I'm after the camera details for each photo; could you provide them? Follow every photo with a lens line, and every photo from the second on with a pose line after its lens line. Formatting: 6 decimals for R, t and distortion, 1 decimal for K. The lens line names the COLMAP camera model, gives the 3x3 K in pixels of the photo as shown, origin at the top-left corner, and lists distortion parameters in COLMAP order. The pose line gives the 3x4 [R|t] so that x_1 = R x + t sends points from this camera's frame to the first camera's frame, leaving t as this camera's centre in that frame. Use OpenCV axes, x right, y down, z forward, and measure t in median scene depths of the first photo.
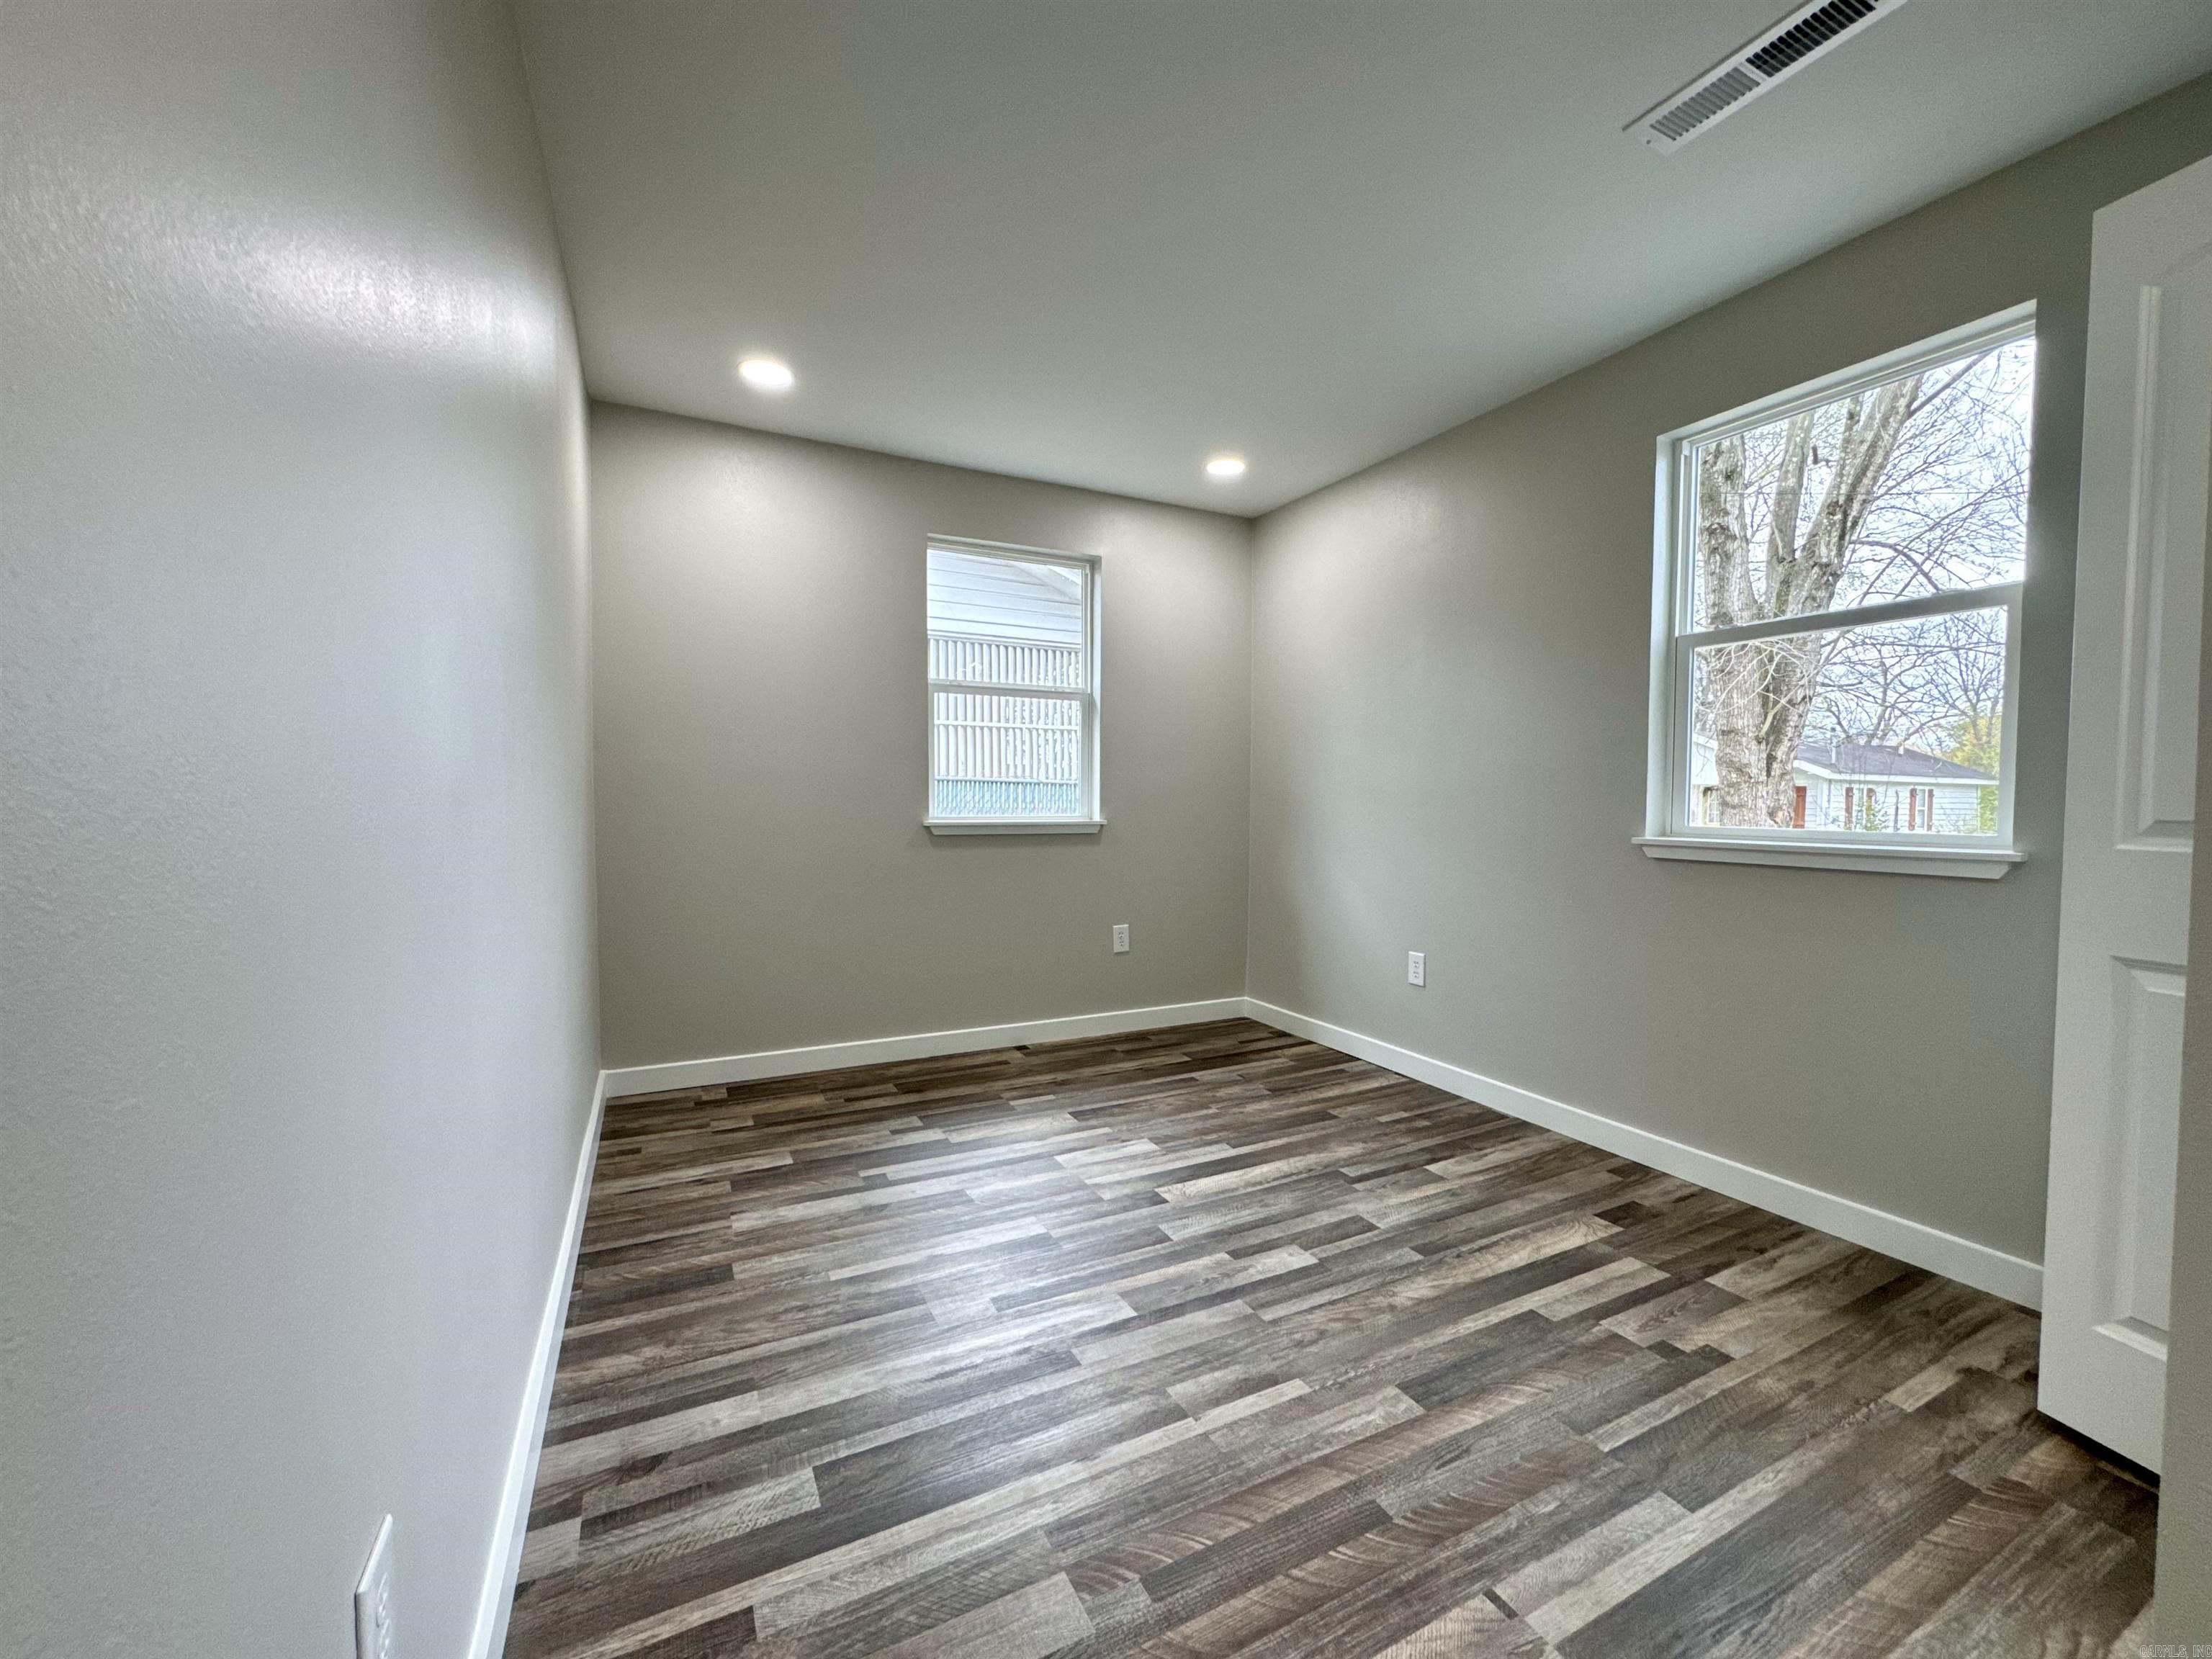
lens RADIAL K [[883.8, 0, 1106.0], [0, 883.8, 829.5], [0, 0, 1]] dist [-0.000959, 0.000087]
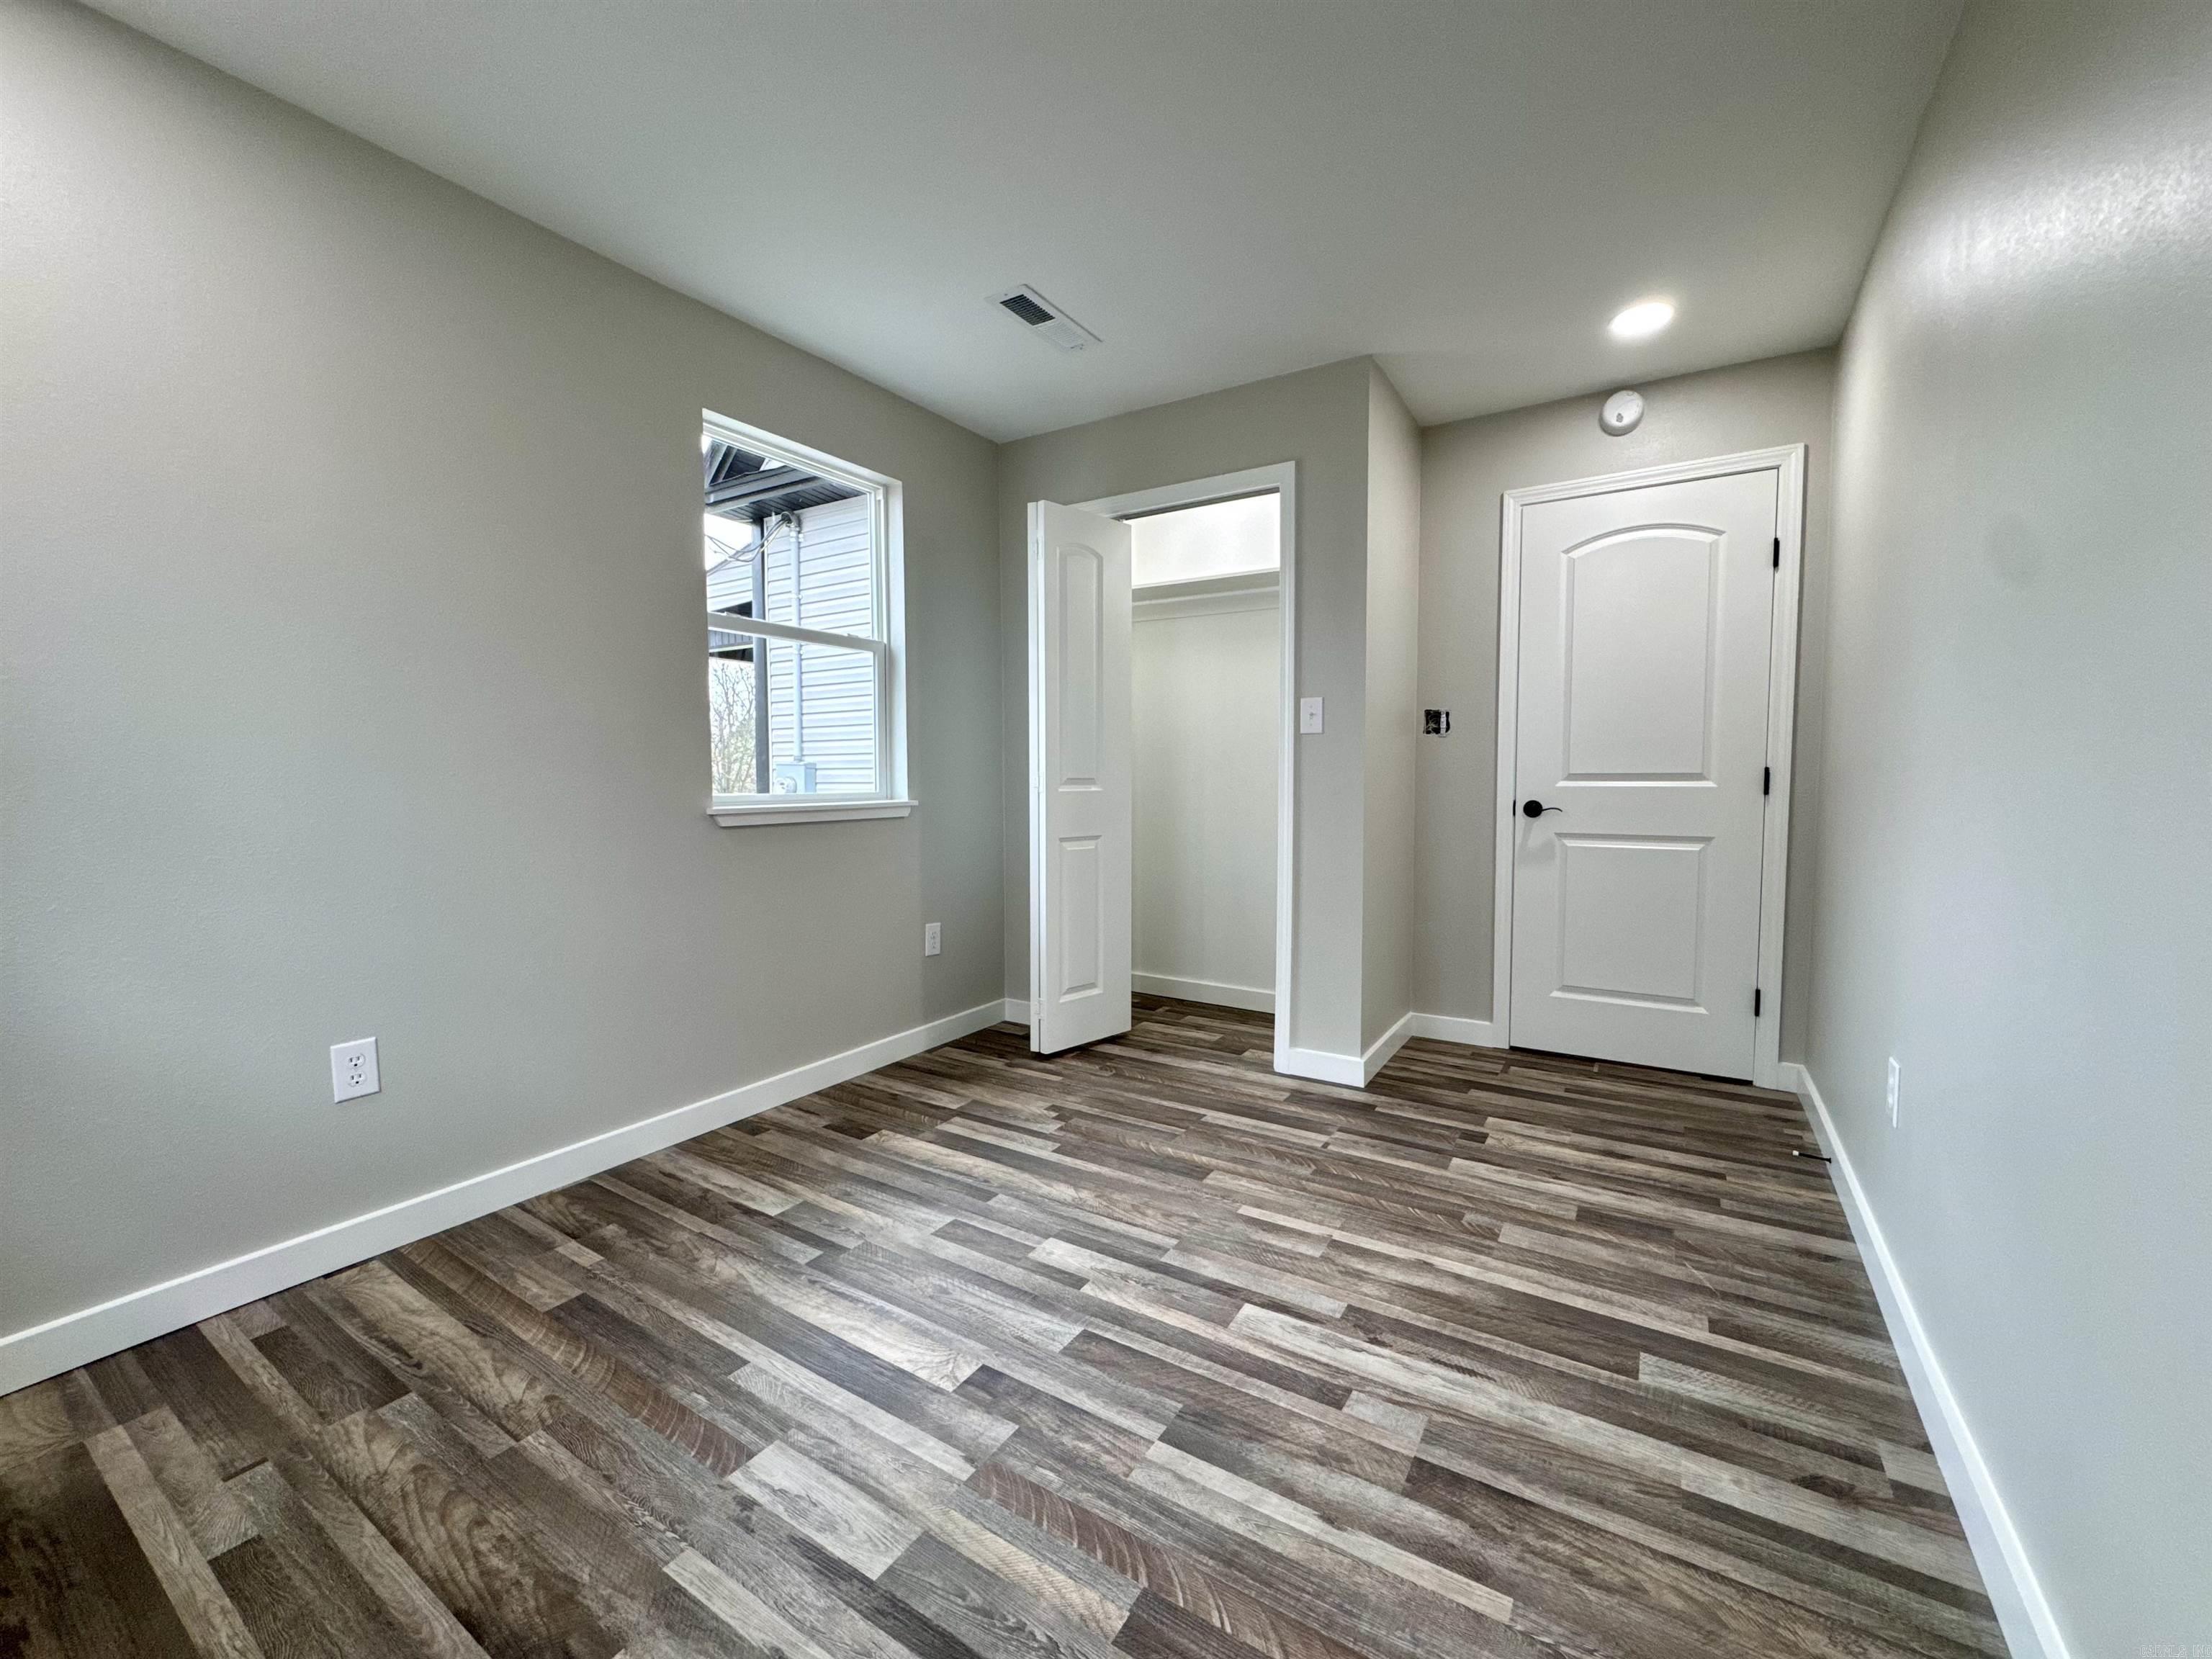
lens RADIAL K [[883.8, 0, 1106.0], [0, 883.8, 829.5], [0, 0, 1]] dist [-0.000959, 0.000087]
pose [[-0.509267, -0.055500, 0.858817, -0.607349], [0.032014, 0.996006, 0.083350, -0.044927], [-0.860013, 0.069942, -0.505456, 1.401717]]
